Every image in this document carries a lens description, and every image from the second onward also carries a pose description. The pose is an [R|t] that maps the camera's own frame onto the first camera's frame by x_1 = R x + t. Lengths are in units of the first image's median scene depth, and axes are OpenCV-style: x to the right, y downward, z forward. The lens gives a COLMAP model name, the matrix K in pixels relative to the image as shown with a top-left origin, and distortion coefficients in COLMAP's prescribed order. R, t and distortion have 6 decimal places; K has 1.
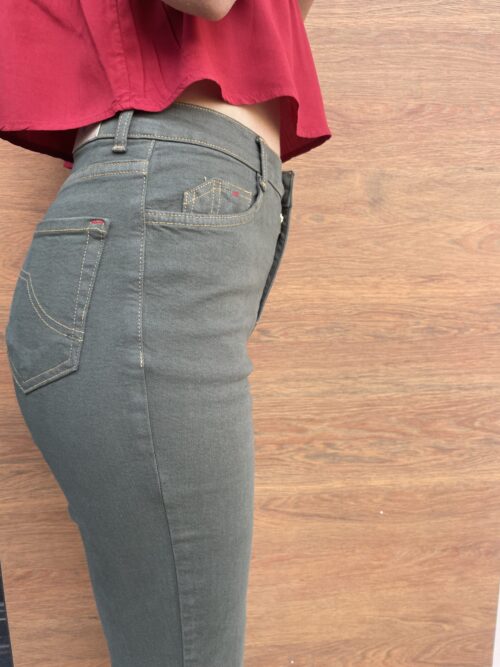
lens RADIAL K [[509.9, 0, 251.5], [0, 509.9, 342.8], [0, 0, 1]] dist [0.080055, -0.120753]
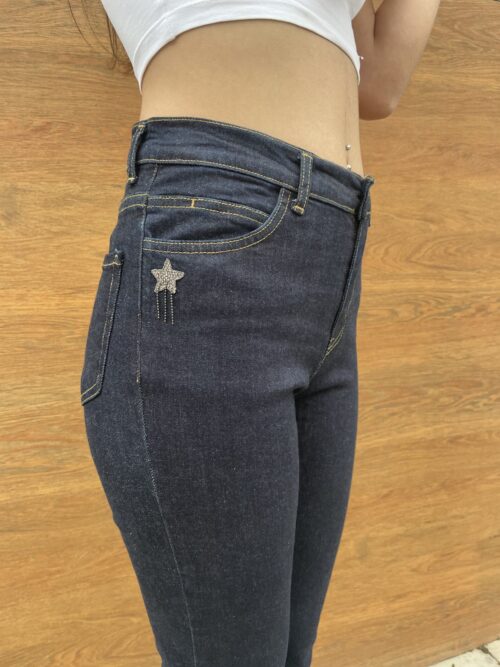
lens RADIAL K [[509.9, 0, 256.5], [0, 509.9, 330.6], [0, 0, 1]] dist [0.080055, -0.120753]
pose [[0.973453, -0.038119, 0.225691, 0.440082], [0.038211, 0.999262, 0.003964, -0.031852], [-0.225675, 0.004765, 0.974191, -0.085006]]
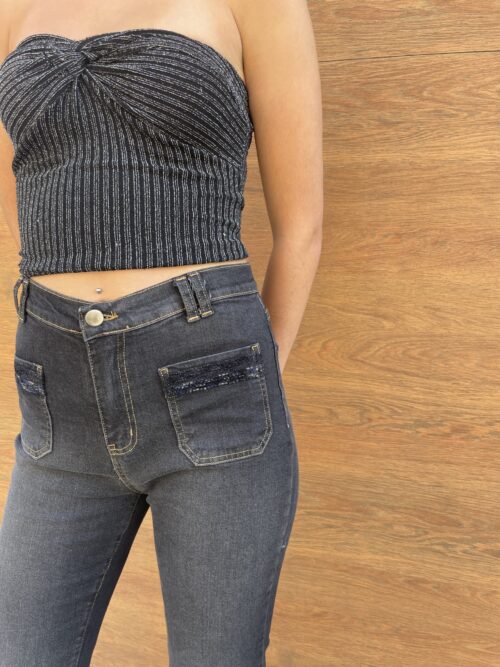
lens RADIAL K [[509.9, 0, 248.7], [0, 509.9, 336.3], [0, 0, 1]] dist [0.080055, -0.120753]
pose [[0.935065, 0.091717, -0.342406, 1.232550], [-0.106062, 0.994085, -0.023366, -0.177453], [0.338238, 0.058165, 0.939261, -0.069960]]
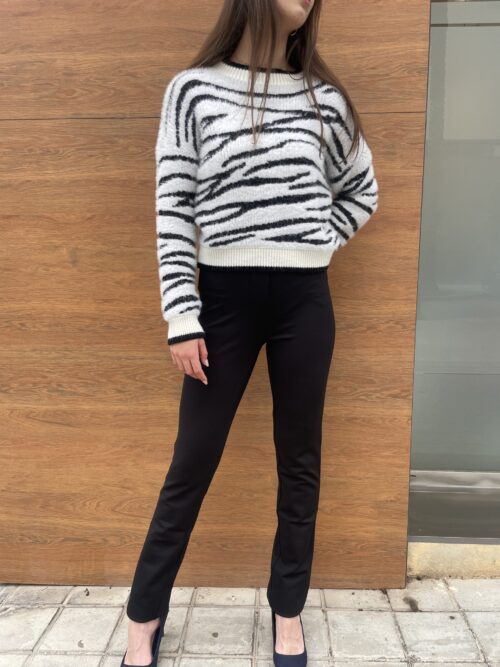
lens RADIAL K [[509.9, 0, 244.7], [0, 509.9, 336.5], [0, 0, 1]] dist [0.080055, -0.120753]
pose [[0.988017, 0.036544, -0.149957, 1.120582], [-0.040561, 0.998893, -0.023818, 0.034578], [0.148921, 0.029615, 0.988406, -0.808512]]
